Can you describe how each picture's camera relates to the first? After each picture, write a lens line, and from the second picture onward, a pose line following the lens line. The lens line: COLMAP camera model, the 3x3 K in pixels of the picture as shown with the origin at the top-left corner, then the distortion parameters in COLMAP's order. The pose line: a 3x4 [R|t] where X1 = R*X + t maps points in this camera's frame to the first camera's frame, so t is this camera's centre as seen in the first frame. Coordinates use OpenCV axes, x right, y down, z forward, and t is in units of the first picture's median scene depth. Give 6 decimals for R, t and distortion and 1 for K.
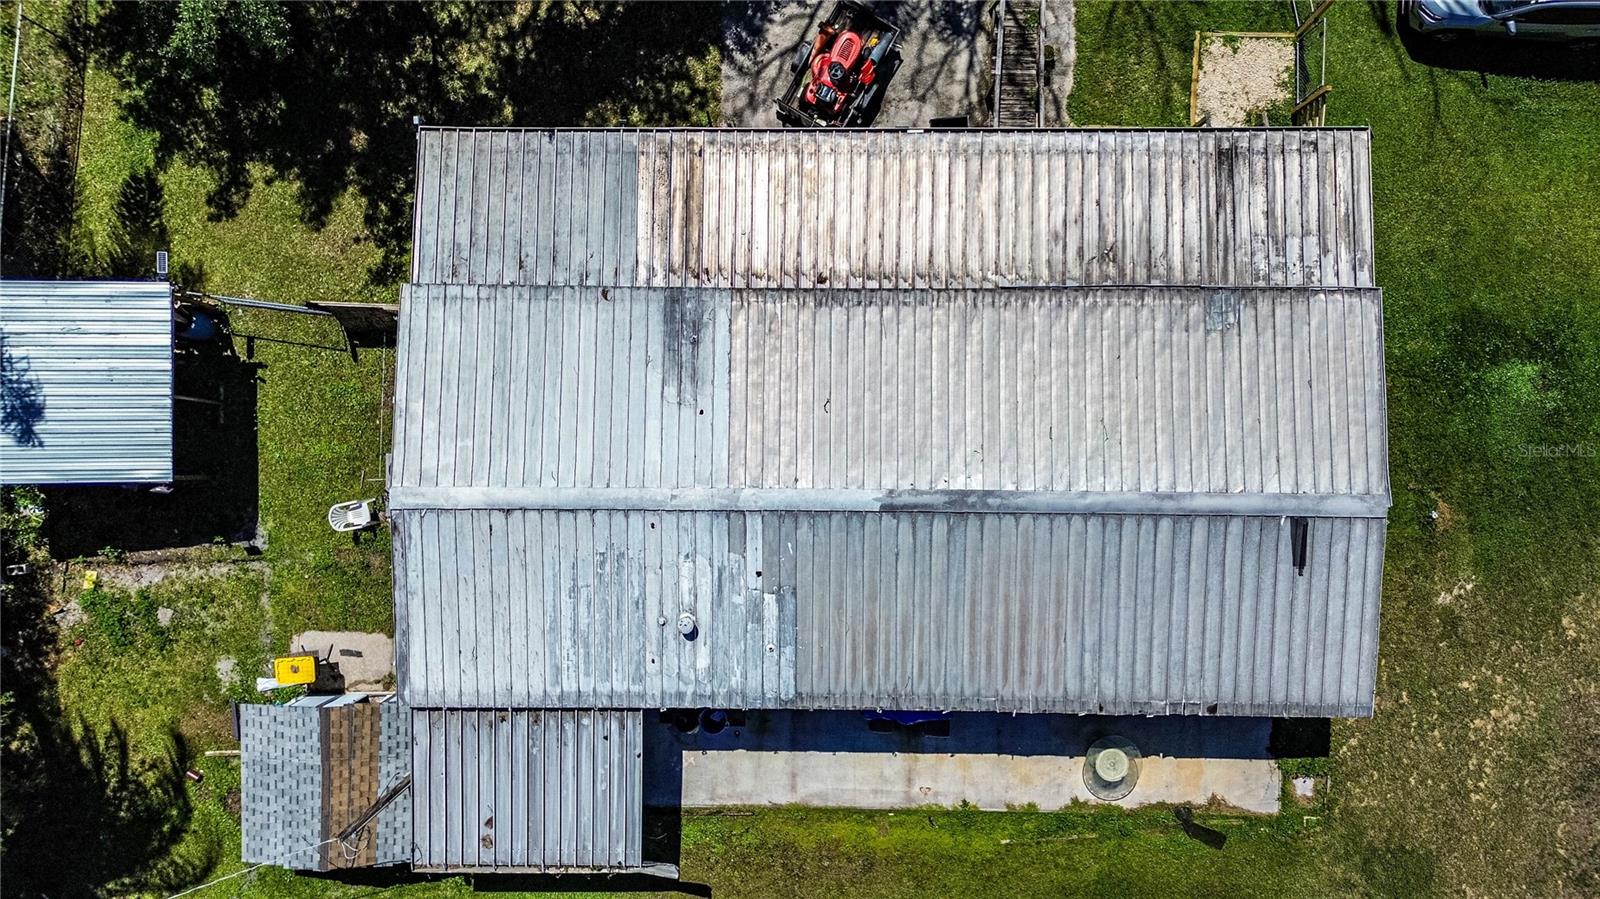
lens RADIAL K [[1107.7, 0, 805.2], [0, 1107.7, 445.0], [0, 0, 1]] dist [0.077278, -0.063946]
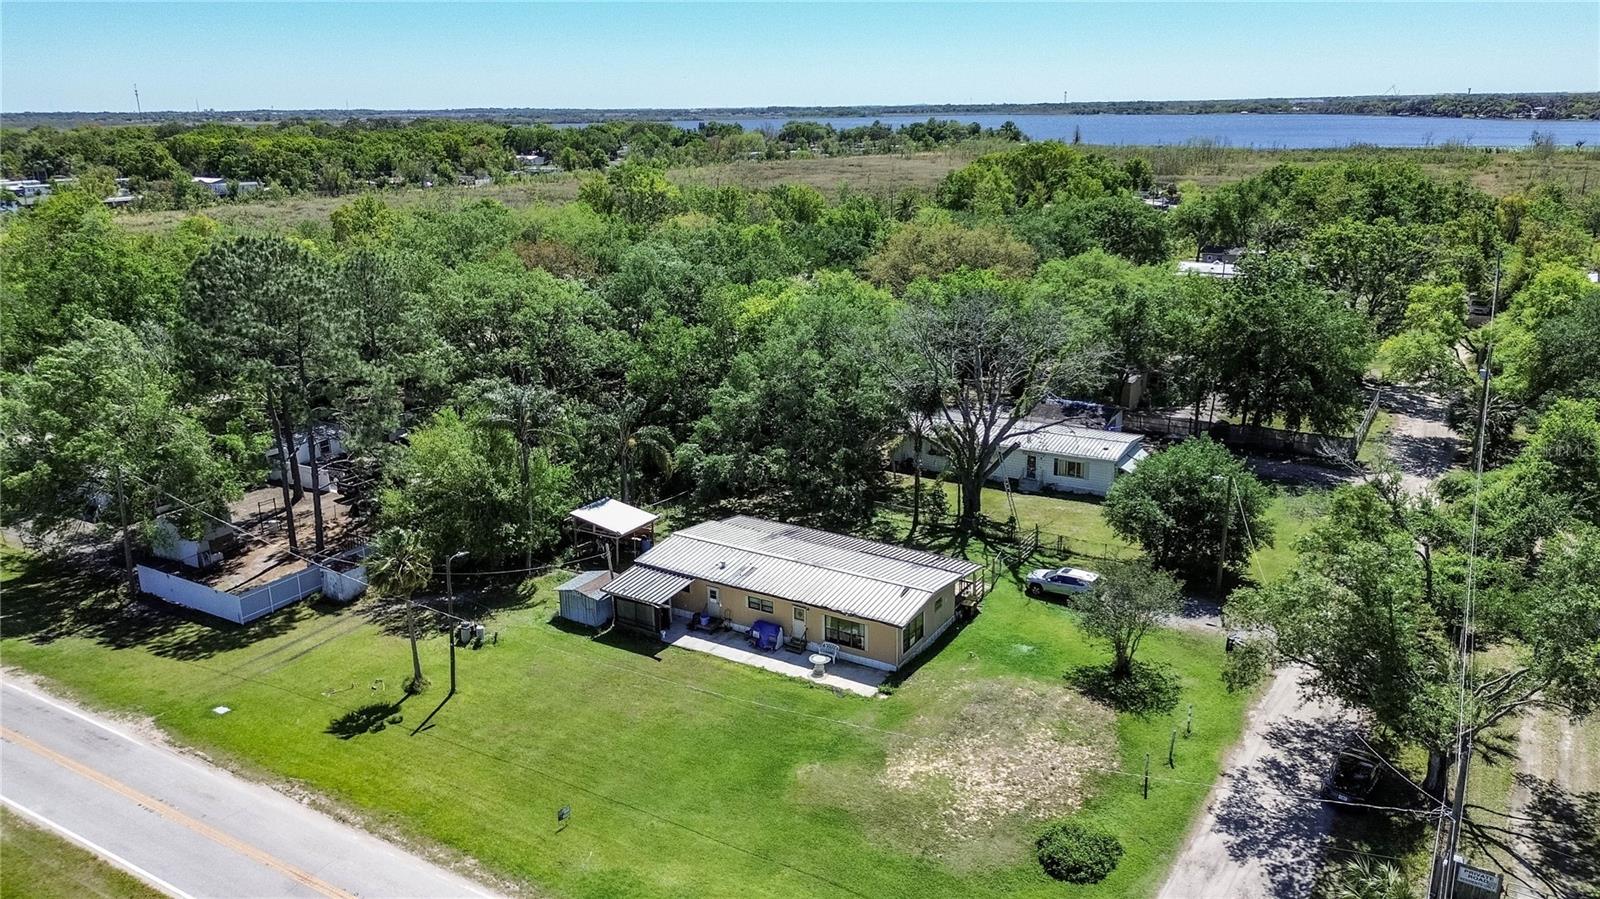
lens RADIAL K [[1107.7, 0, 805.2], [0, 1107.7, 445.0], [0, 0, 1]] dist [0.077278, -0.063946]
pose [[0.857093, 0.144599, -0.494453, 1.410292], [-0.515117, 0.227835, -0.826284, 2.260180], [-0.006826, 0.962903, 0.269761, -0.173308]]
